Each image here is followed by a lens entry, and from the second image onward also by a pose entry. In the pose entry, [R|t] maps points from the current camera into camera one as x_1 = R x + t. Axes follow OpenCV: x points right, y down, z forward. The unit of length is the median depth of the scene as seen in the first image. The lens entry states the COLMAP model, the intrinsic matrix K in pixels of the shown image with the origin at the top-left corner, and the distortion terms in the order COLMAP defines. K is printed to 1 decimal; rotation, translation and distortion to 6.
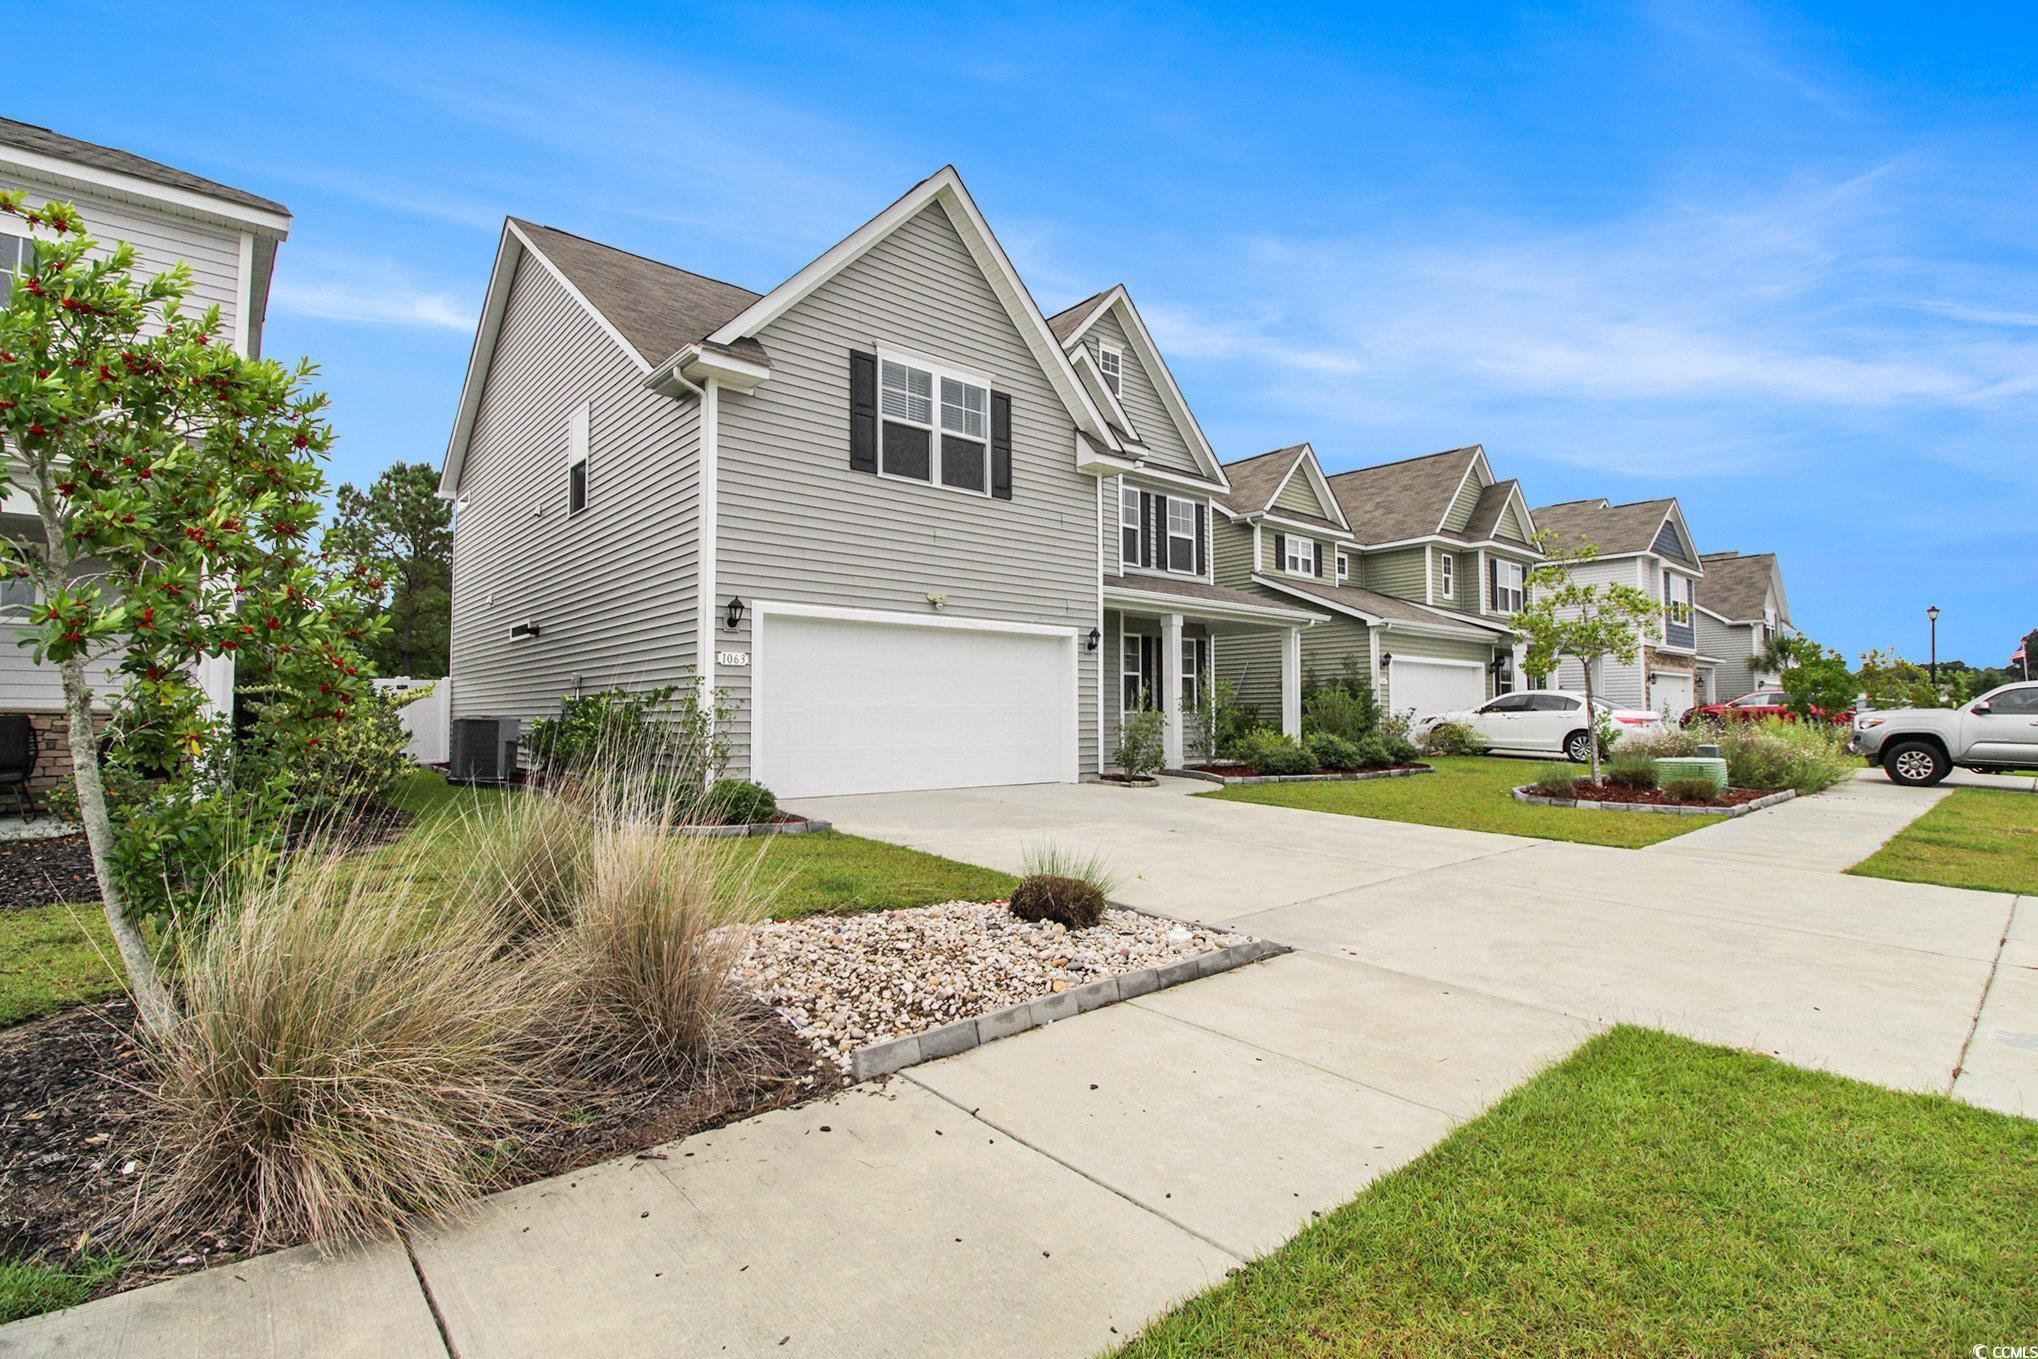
lens RADIAL K [[969.3, 0, 1012.6], [0, 969.3, 668.5], [0, 0, 1]] dist [-0.012316, -0.004049]
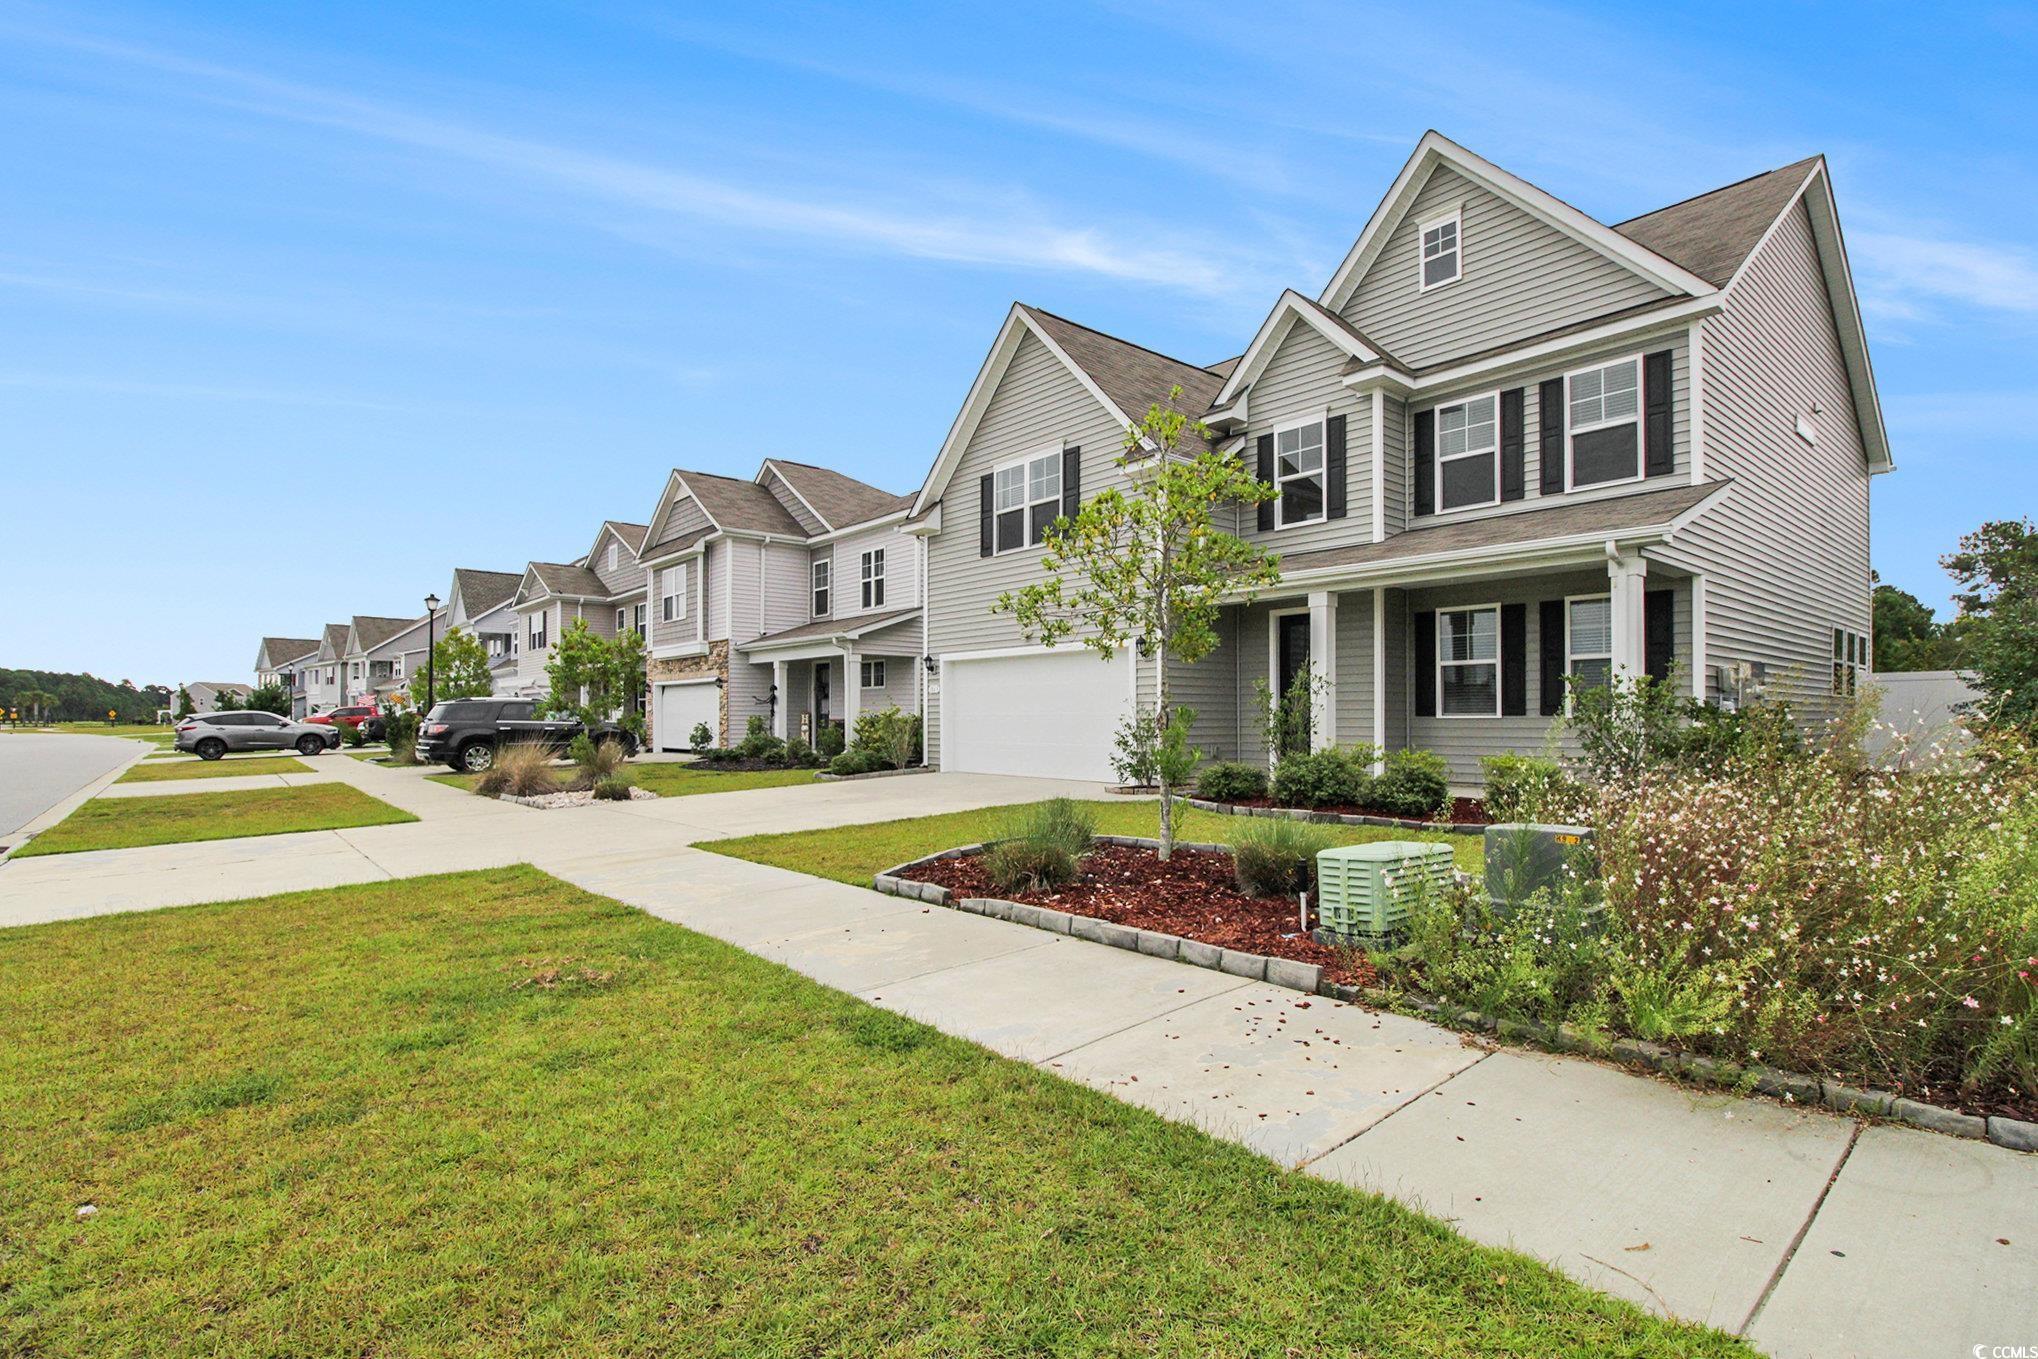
lens RADIAL K [[969.3, 0, 997.6], [0, 969.3, 713.7], [0, 0, 1]] dist [-0.012316, -0.004049]
pose [[-0.031979, -0.005535, -0.999473, 1.111099], [0.052806, 0.998579, -0.007220, 0.039785], [0.998093, -0.053009, -0.031642, 0.885745]]
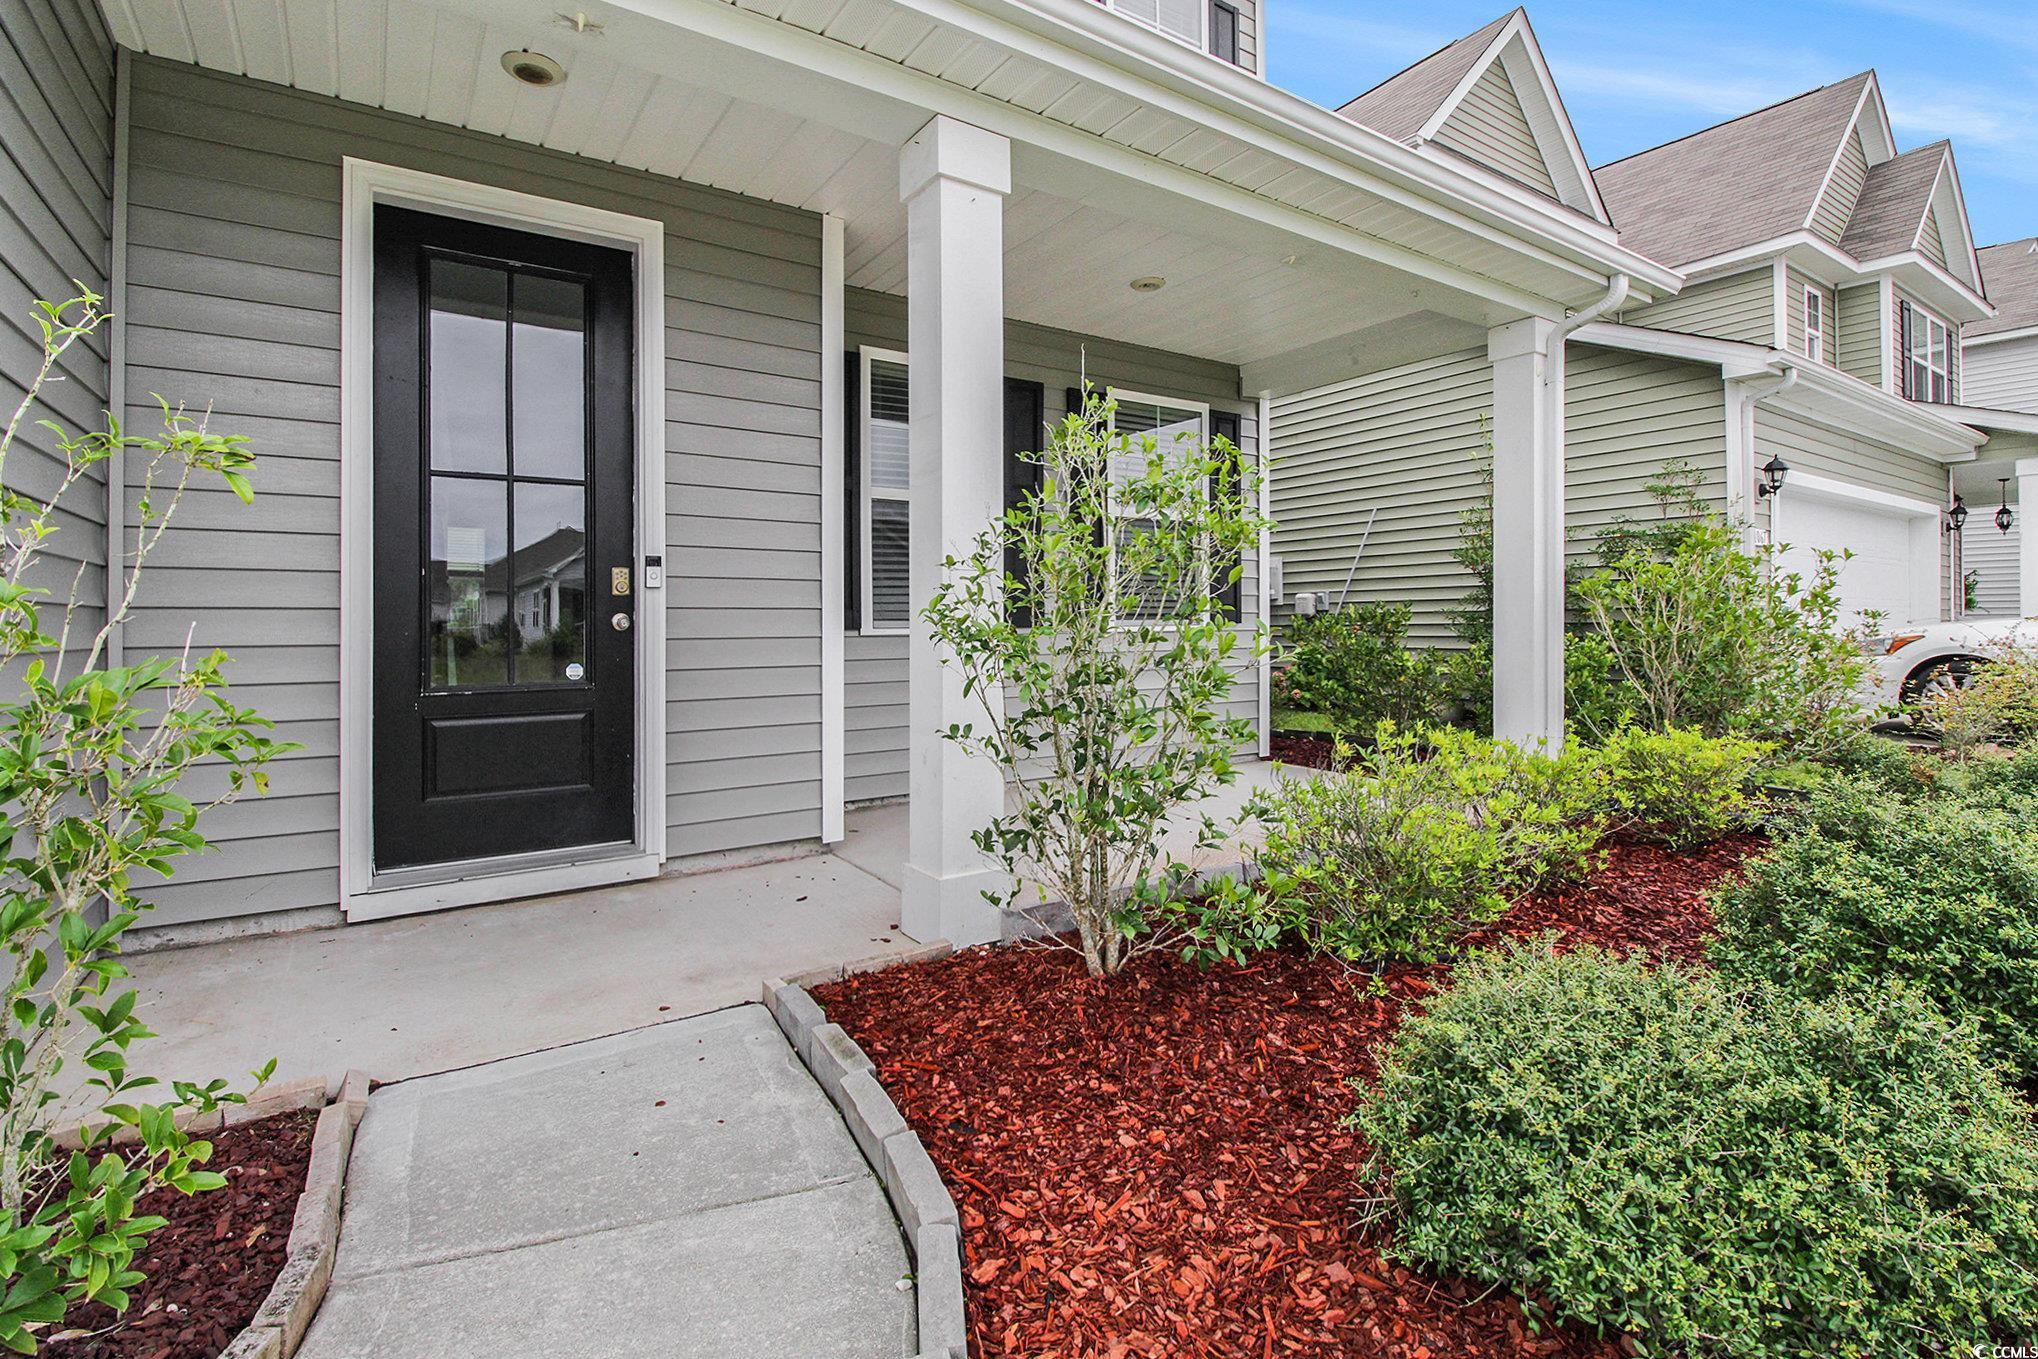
lens RADIAL K [[969.3, 0, 1019.3], [0, 969.3, 624.5], [0, 0, 1]] dist [-0.012316, -0.004049]
pose [[0.992496, -0.005118, -0.122169, 0.234009], [0.011196, 0.998730, 0.049115, 0.038525], [0.121763, -0.050114, 0.991293, 0.939681]]
